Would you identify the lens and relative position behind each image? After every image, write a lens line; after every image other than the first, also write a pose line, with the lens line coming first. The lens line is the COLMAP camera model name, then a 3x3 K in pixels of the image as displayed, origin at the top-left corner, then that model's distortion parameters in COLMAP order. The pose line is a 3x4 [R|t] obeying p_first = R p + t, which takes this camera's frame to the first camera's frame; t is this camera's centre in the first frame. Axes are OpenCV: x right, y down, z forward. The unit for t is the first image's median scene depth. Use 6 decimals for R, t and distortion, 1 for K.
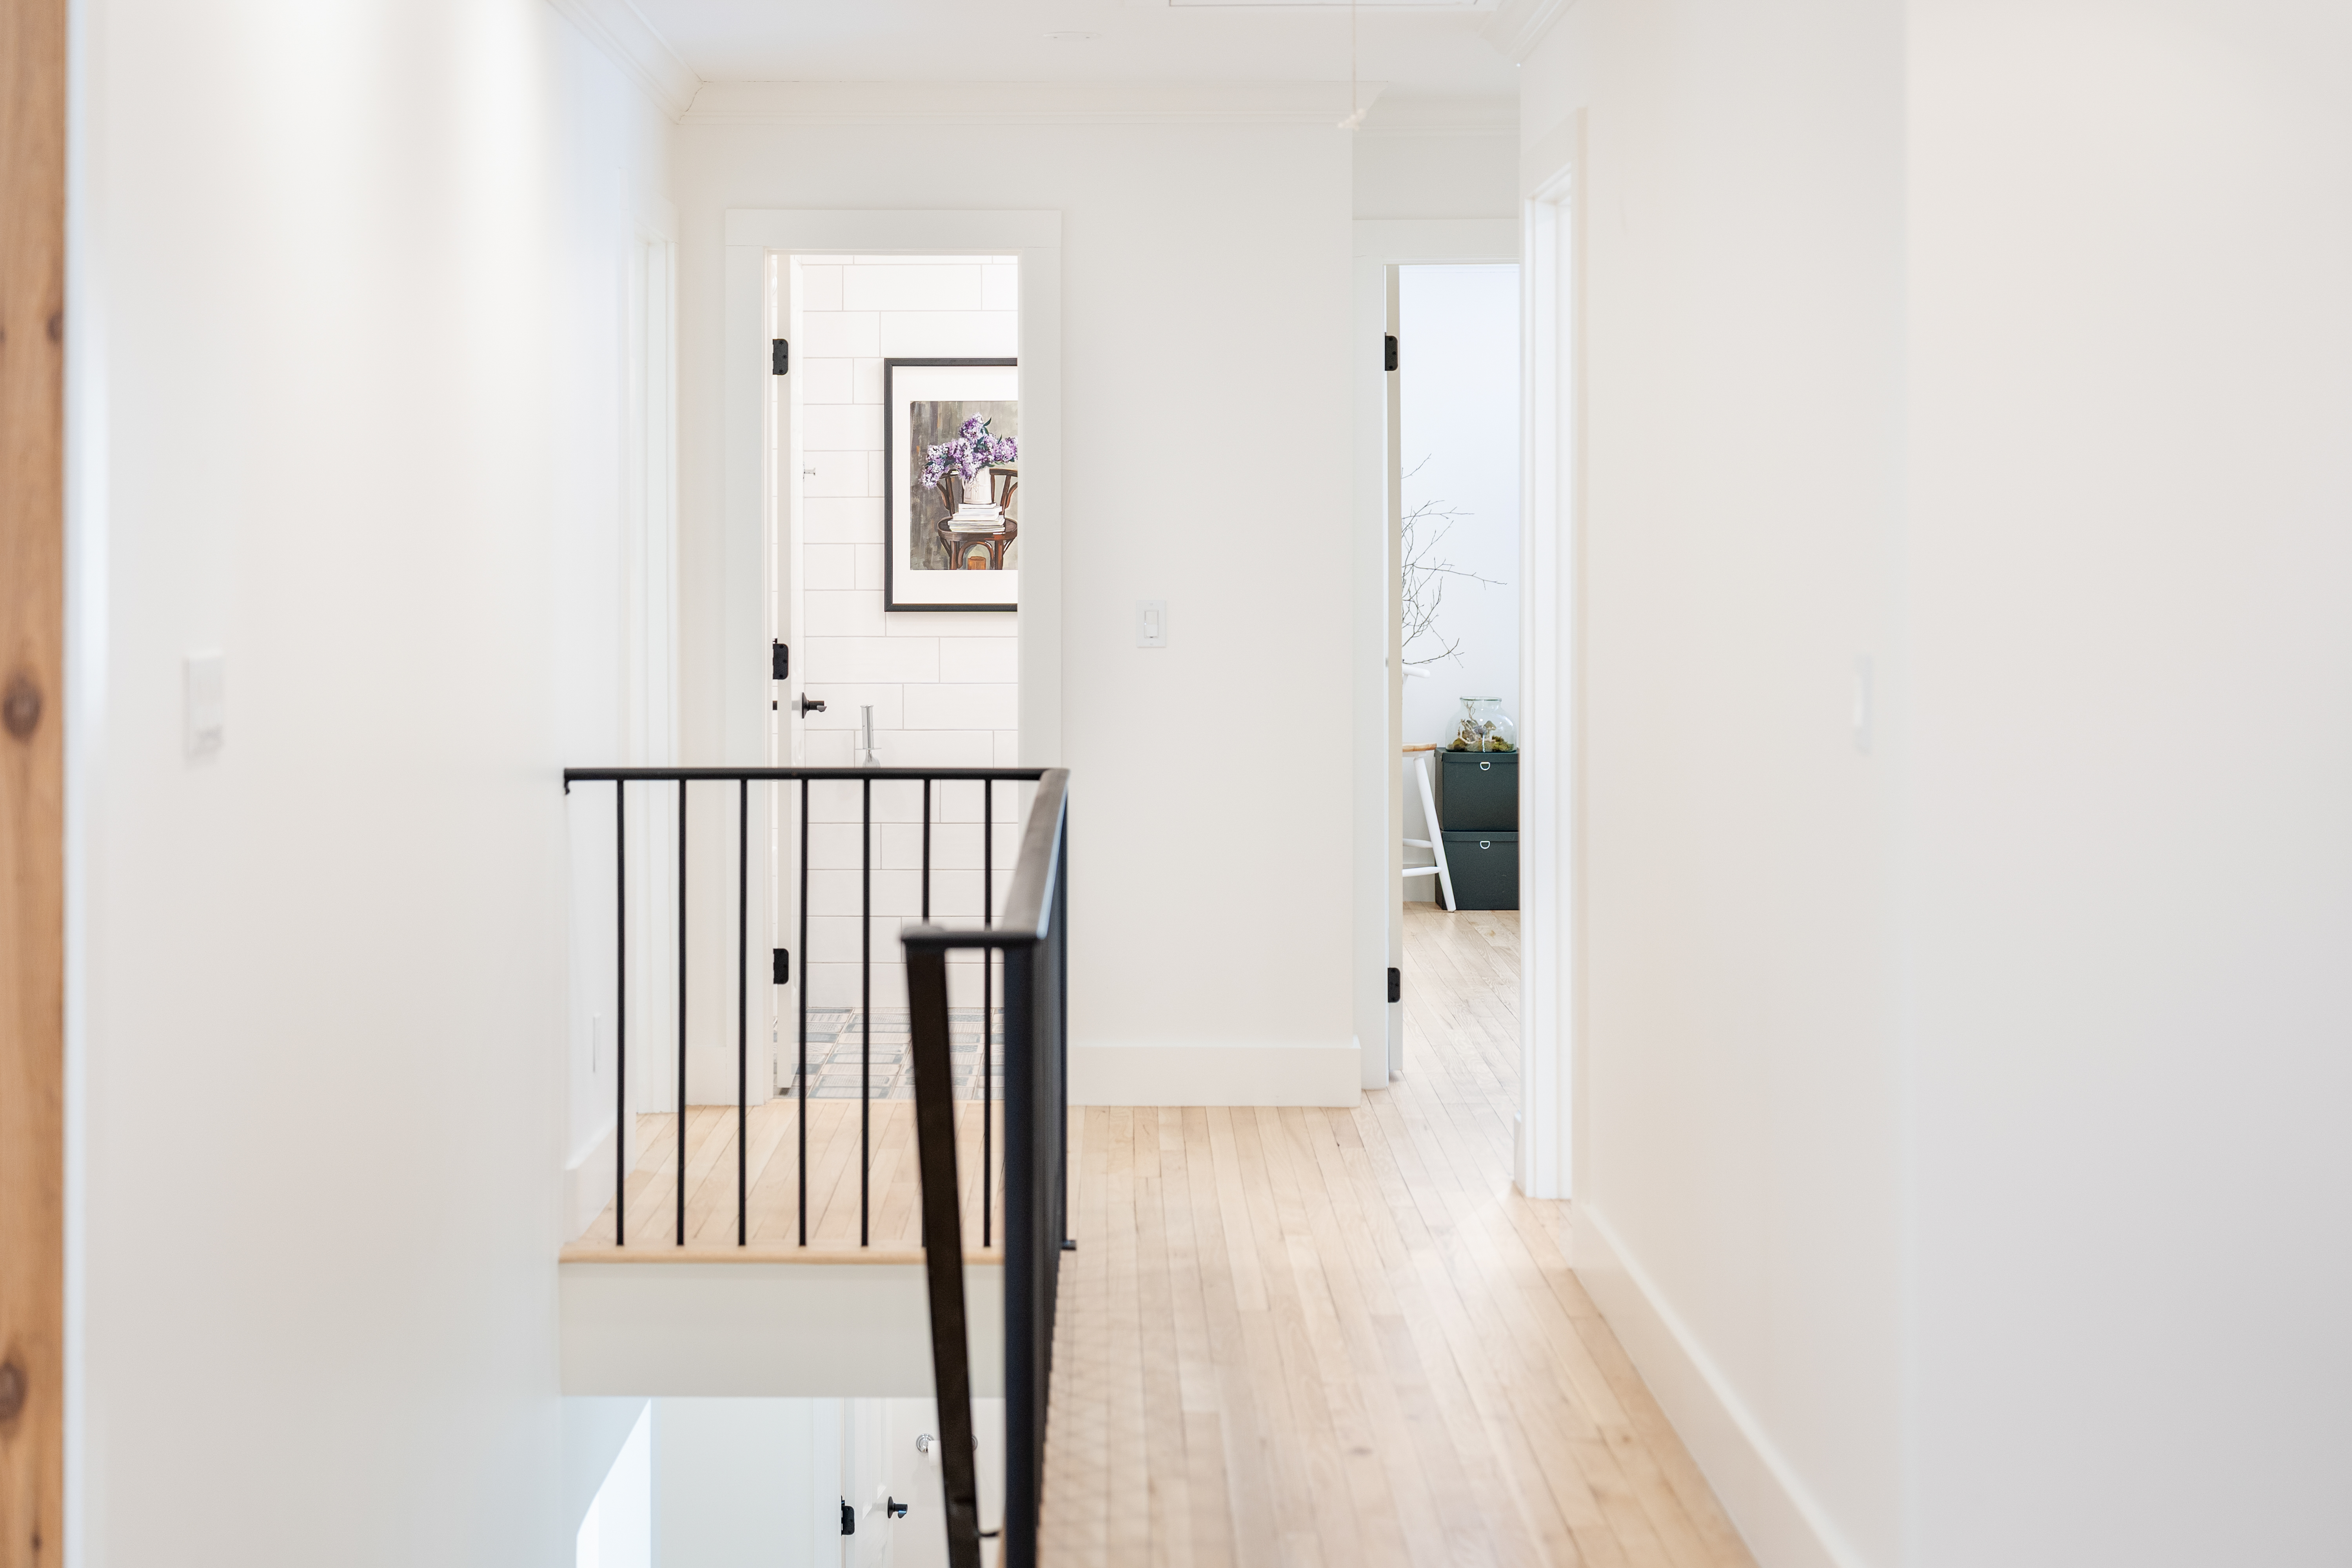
lens RADIAL K [[3703.8, 0, 1123.0], [0, 3703.8, 615.0], [0, 0, 1]] dist [-0.008280, 0.000000]
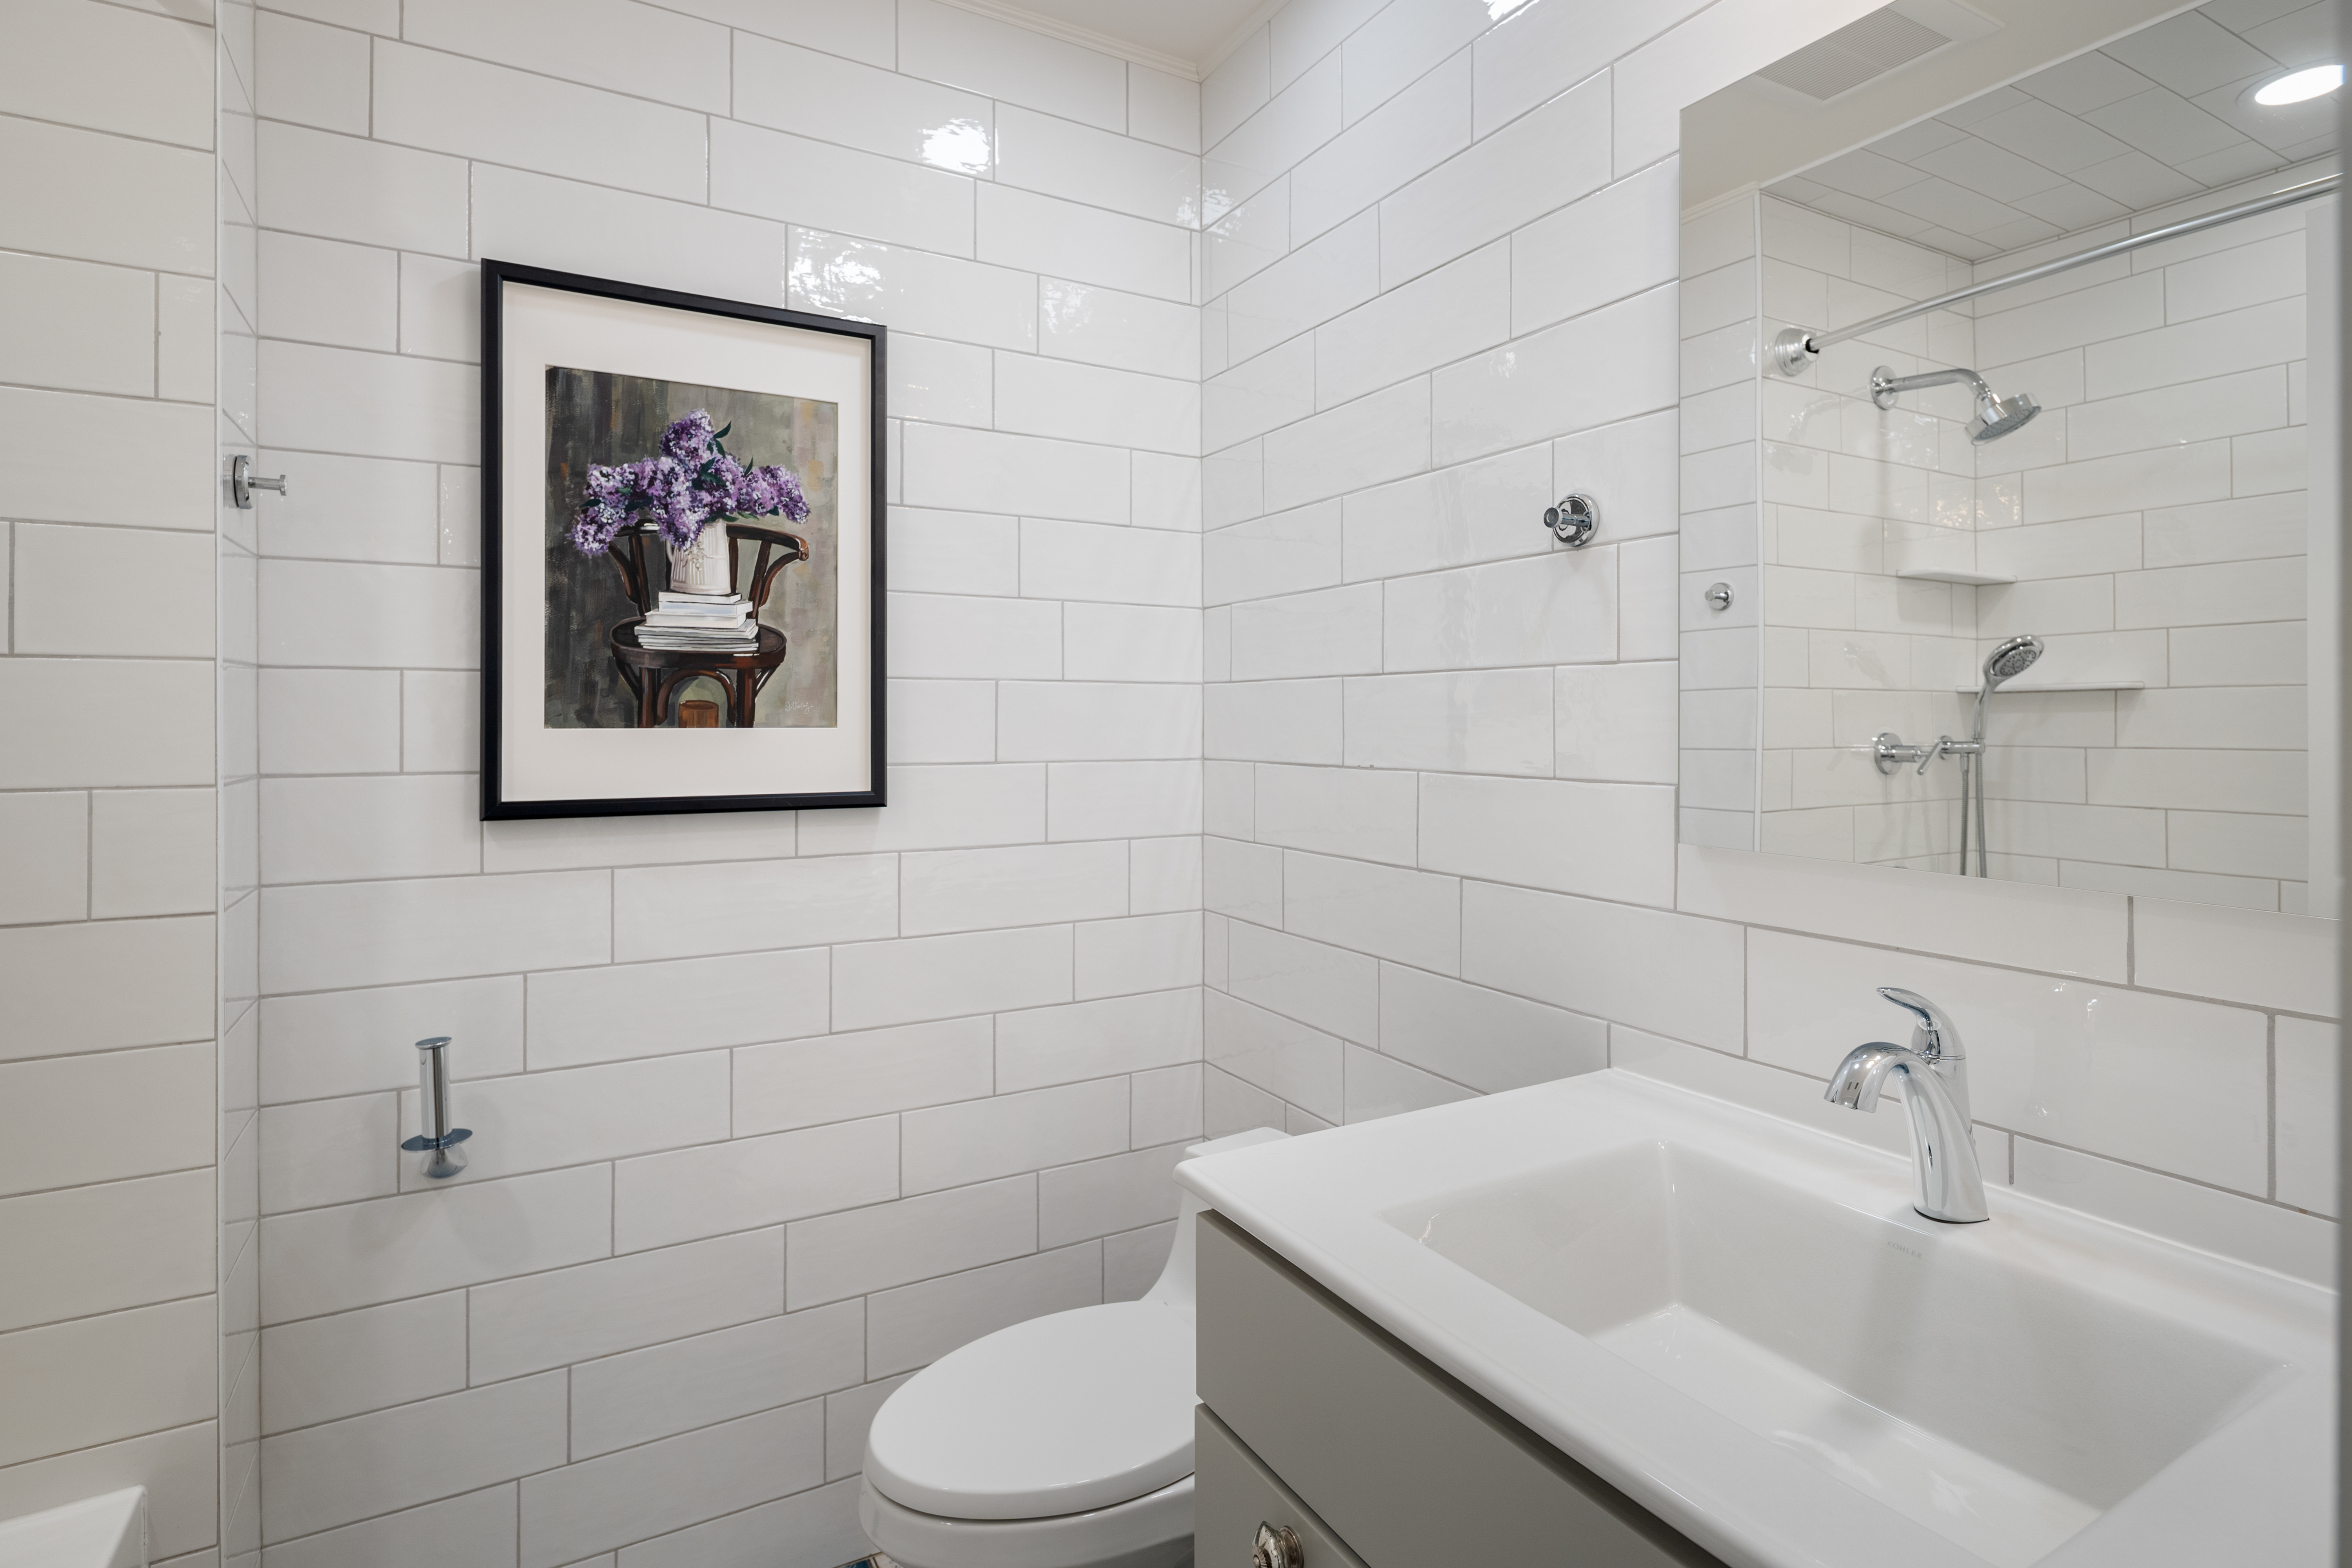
lens RADIAL K [[1157.2, 0, 1174.5], [0, 1157.2, 715.8], [0, 0, 1]] dist [0.005454, -0.004177]
pose [[0.865792, 0.002374, 0.500398, -0.061902], [0.008077, 0.999792, -0.018717, -0.010375], [-0.500339, 0.020247, 0.865593, 0.835981]]
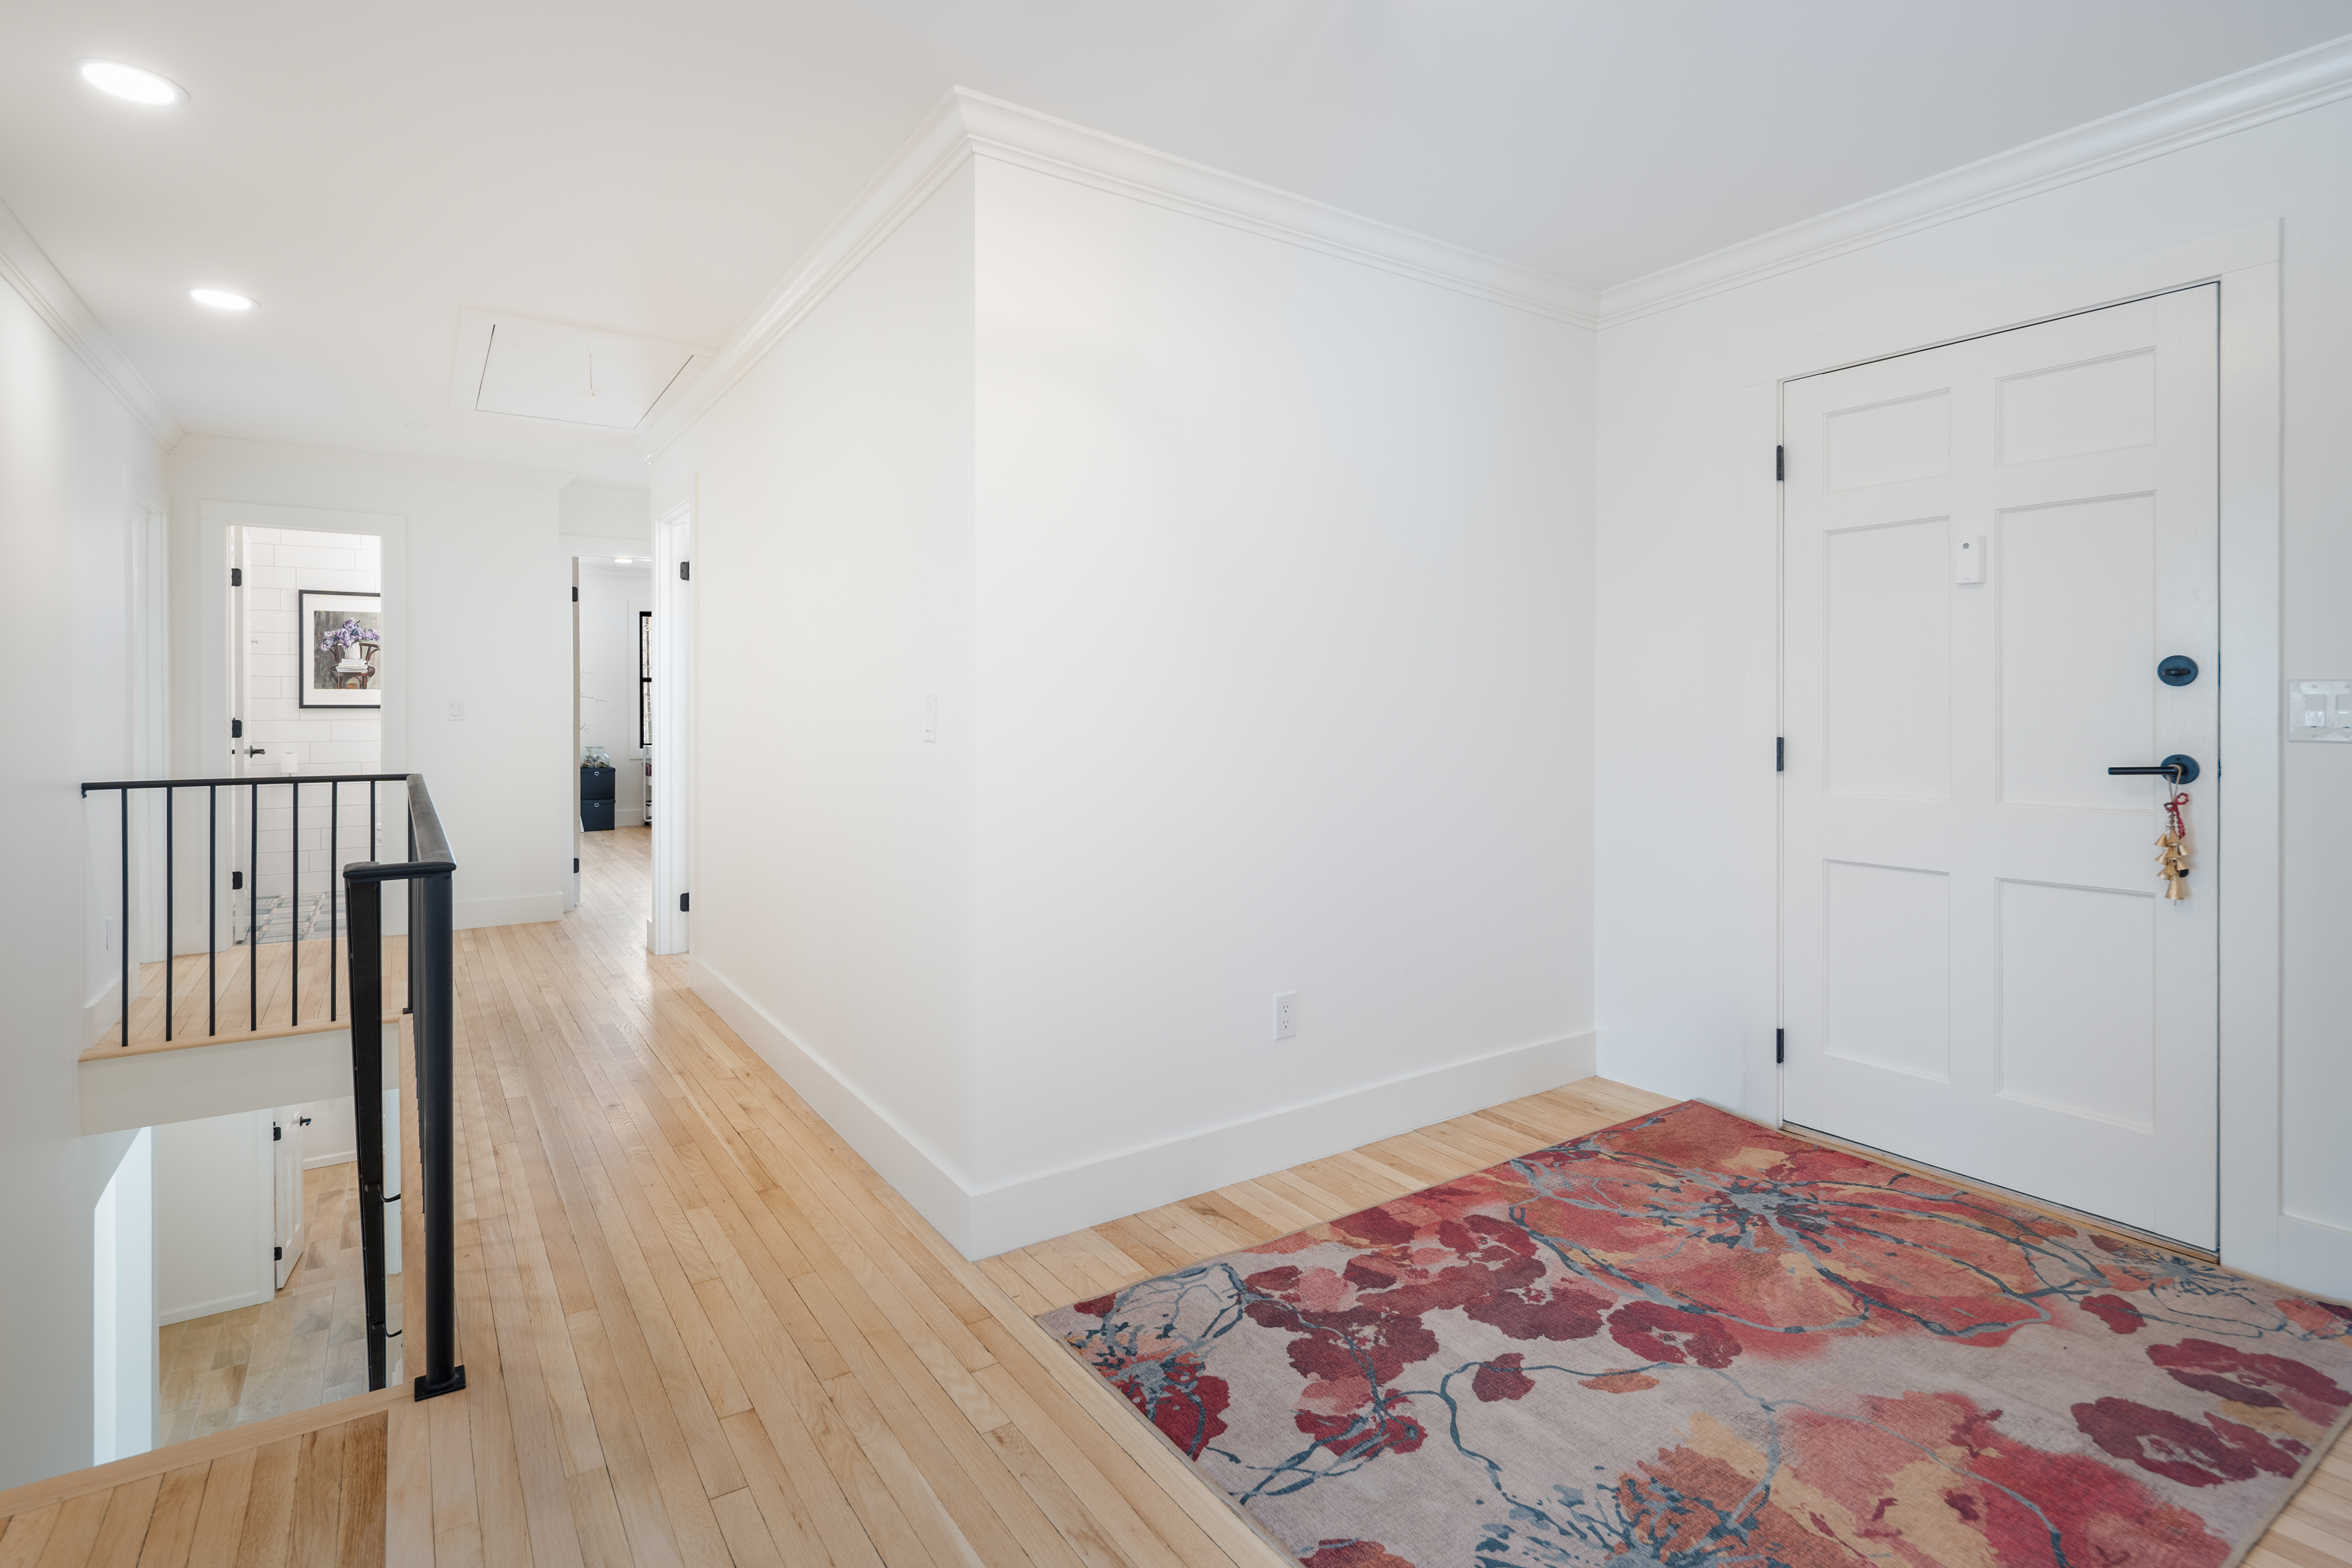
lens RADIAL K [[1157.2, 0, 1189.5], [0, 1157.2, 713.2], [0, 0, 1]] dist [0.005454, -0.004177]
pose [[0.826986, -0.002439, 0.562217, -0.015499], [0.007372, 0.999952, -0.006505, 0.010147], [-0.562174, 0.009524, 0.826964, 0.157211]]
